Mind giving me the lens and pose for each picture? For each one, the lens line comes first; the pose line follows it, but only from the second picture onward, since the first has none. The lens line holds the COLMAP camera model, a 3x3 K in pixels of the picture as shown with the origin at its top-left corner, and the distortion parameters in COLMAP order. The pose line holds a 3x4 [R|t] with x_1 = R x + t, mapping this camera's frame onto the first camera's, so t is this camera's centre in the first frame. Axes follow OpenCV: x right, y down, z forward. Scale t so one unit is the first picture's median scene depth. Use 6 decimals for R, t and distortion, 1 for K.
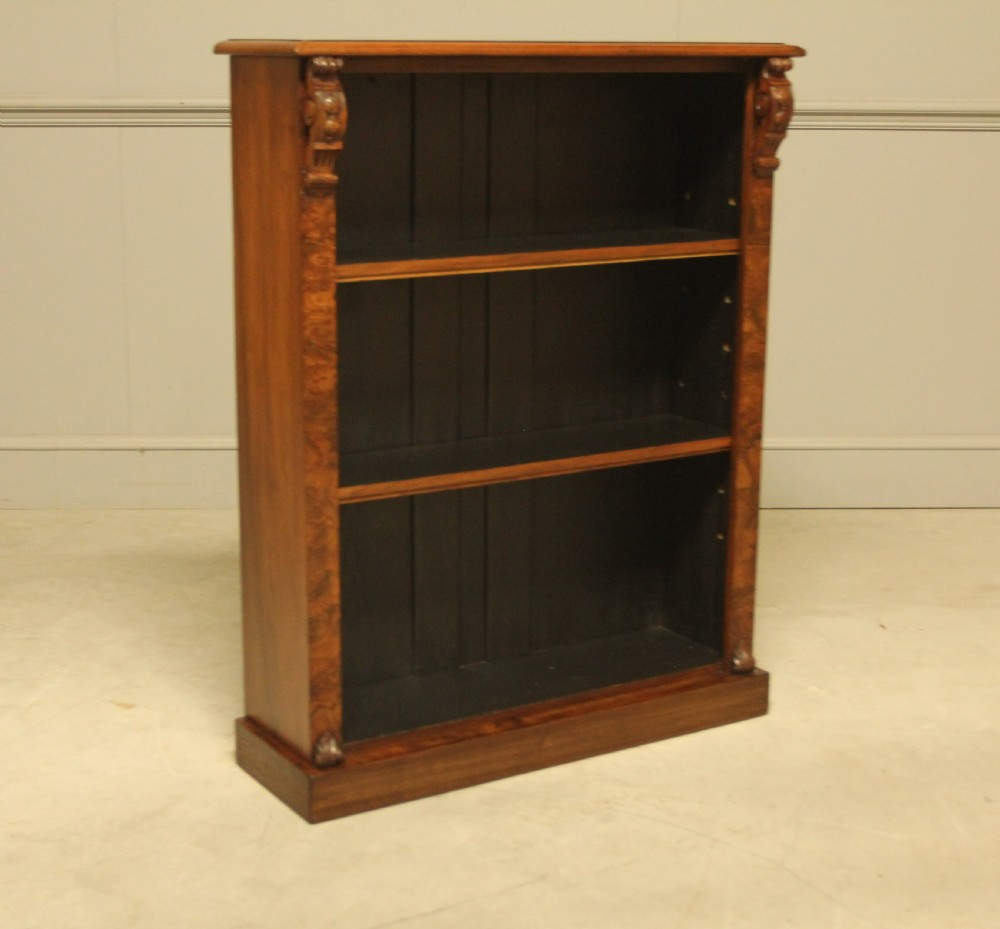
lens RADIAL K [[1815.5, 0, 504.9], [0, 1815.5, 462.8], [0, 0, 1]] dist [-0.015313, 0.000000]
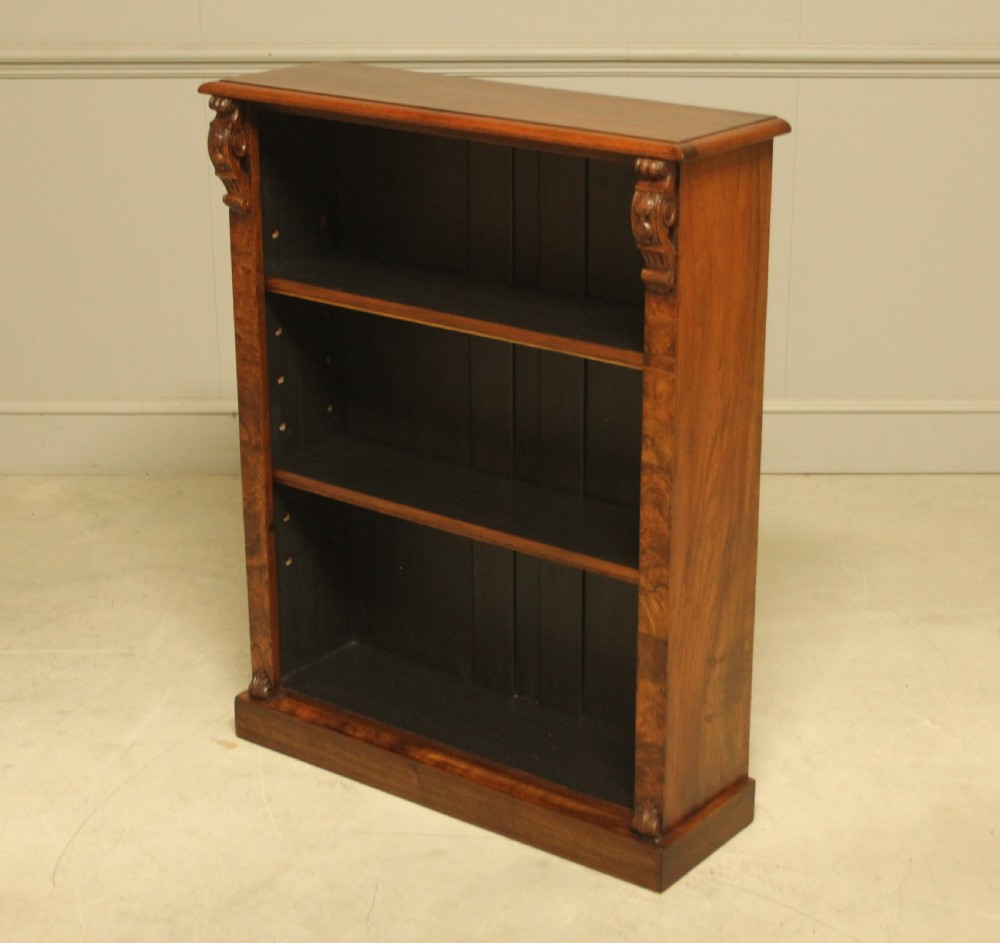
lens RADIAL K [[2052.8, 0, 570.5], [0, 2052.8, 471.5], [0, 0, 1]] dist [0.006414, 0.000000]
pose [[0.377807, 0.307245, -0.873420, 1.022073], [-0.212831, 0.946894, 0.241028, -0.310199], [0.901091, 0.094829, 0.423135, 0.582956]]
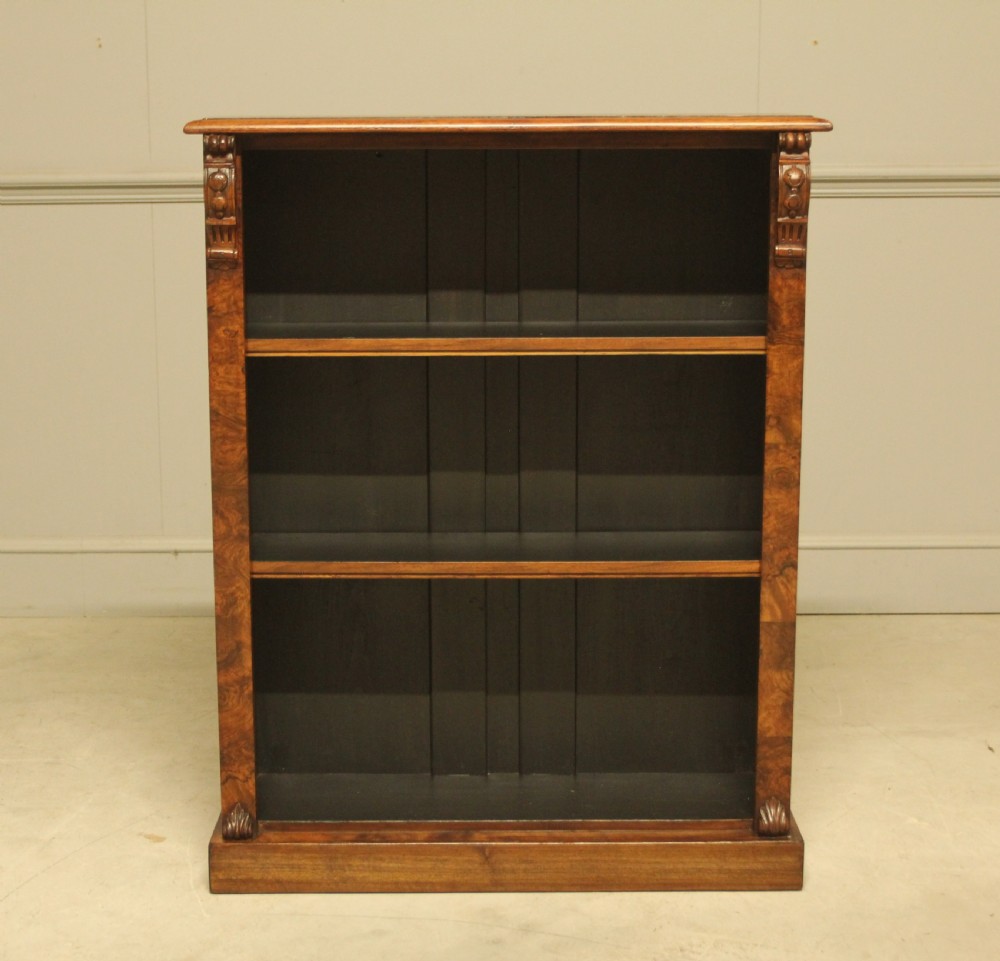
lens RADIAL K [[2032.8, 0, 496.0], [0, 2032.8, 479.3], [0, 0, 1]] dist [-0.001626, 0.000000]
pose [[0.846897, 0.087525, -0.524504, 0.563370], [-0.110373, 0.993813, -0.012376, -0.029484], [0.520176, 0.068372, 0.851318, 0.103746]]
